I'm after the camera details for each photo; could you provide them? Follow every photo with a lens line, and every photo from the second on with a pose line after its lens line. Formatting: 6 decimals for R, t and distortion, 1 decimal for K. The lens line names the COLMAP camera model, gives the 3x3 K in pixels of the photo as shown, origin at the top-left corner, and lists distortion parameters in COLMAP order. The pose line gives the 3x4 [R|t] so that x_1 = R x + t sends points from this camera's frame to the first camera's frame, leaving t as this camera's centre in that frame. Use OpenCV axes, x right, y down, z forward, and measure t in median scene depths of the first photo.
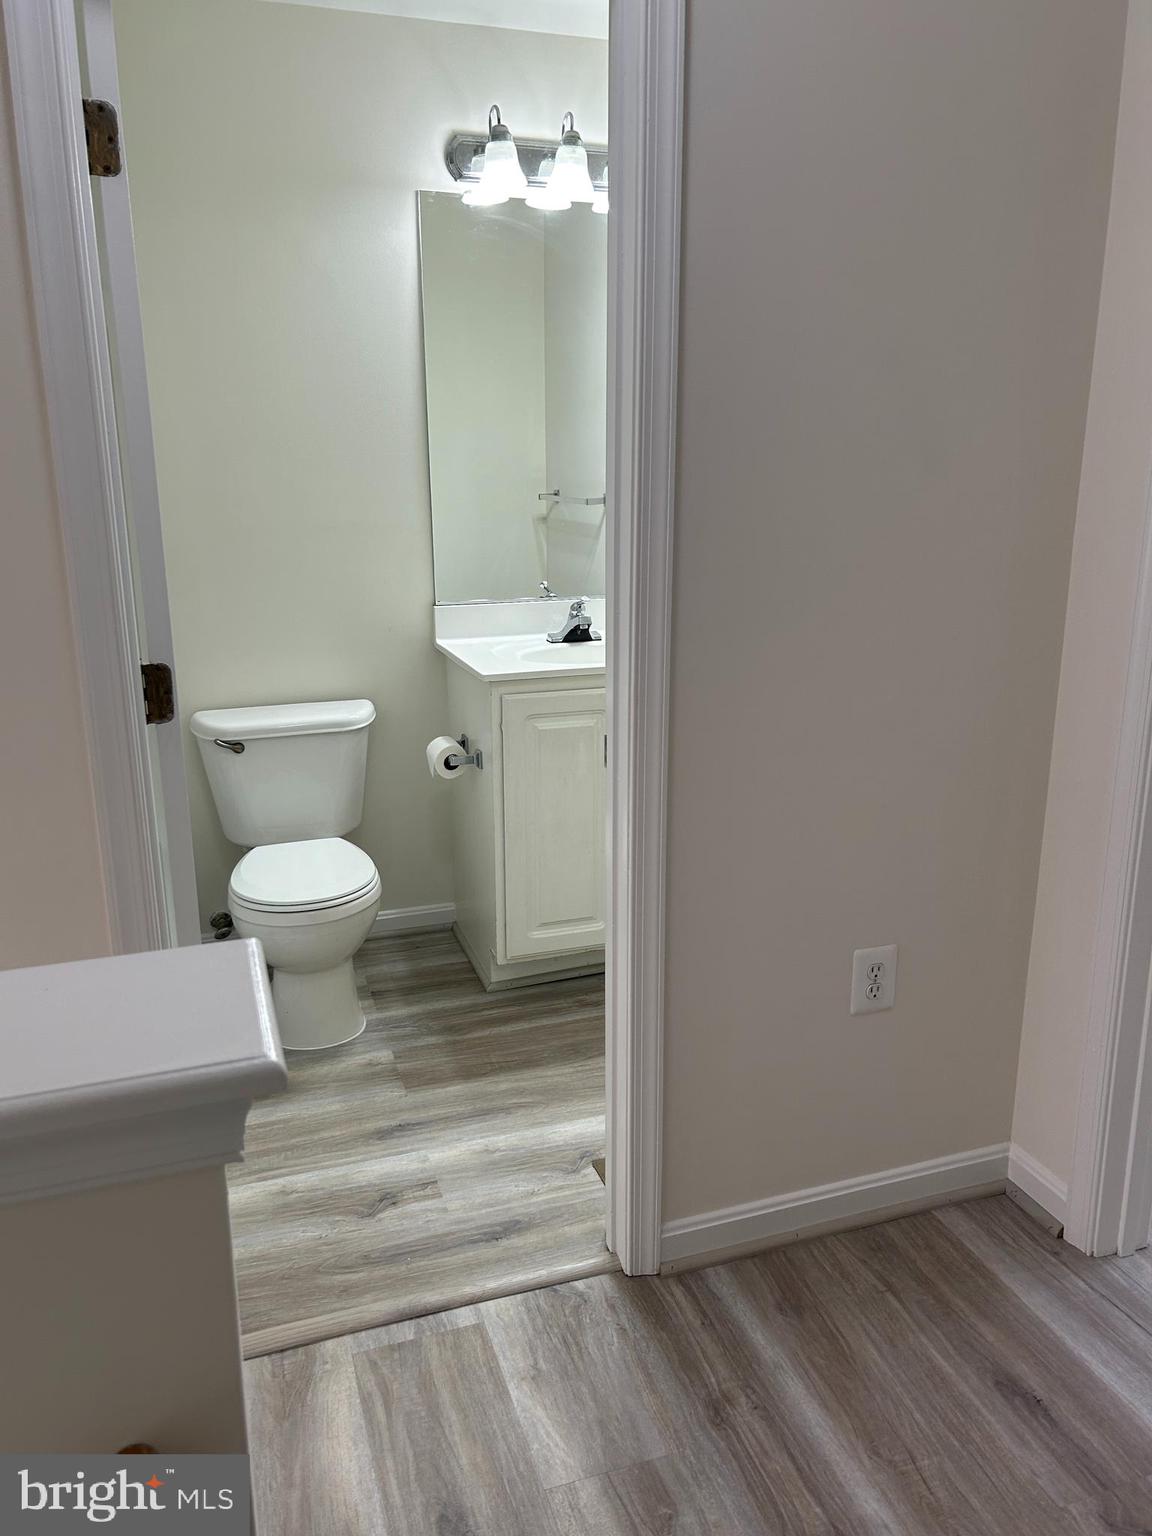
lens RADIAL K [[1173.6, 0, 604.7], [0, 1173.6, 767.7], [0, 0, 1]] dist [0.002429, 0.001203]
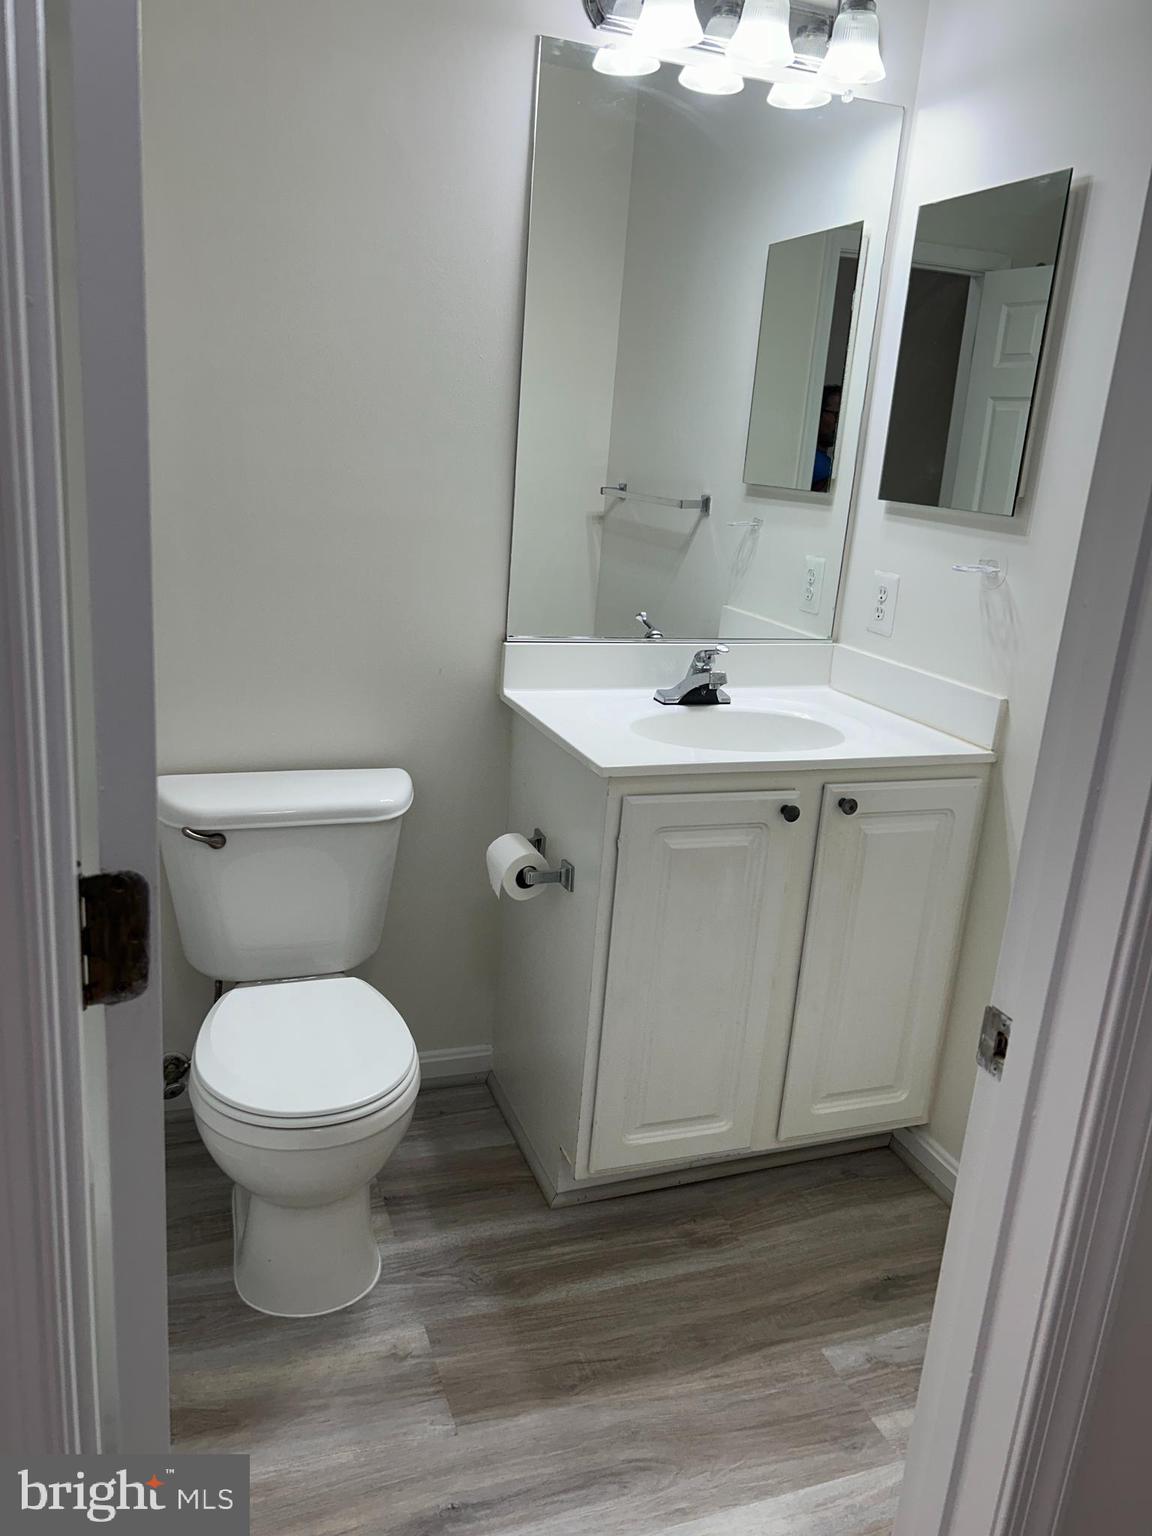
lens RADIAL K [[1175.9, 0, 576.0], [0, 1175.9, 768.0], [0, 0, 1]] dist [-0.005117, -0.000429]
pose [[0.997067, 0.070079, 0.030755, -0.128917], [-0.070405, 0.997472, 0.009637, -0.077878], [-0.030002, -0.011774, 0.999480, 0.317865]]
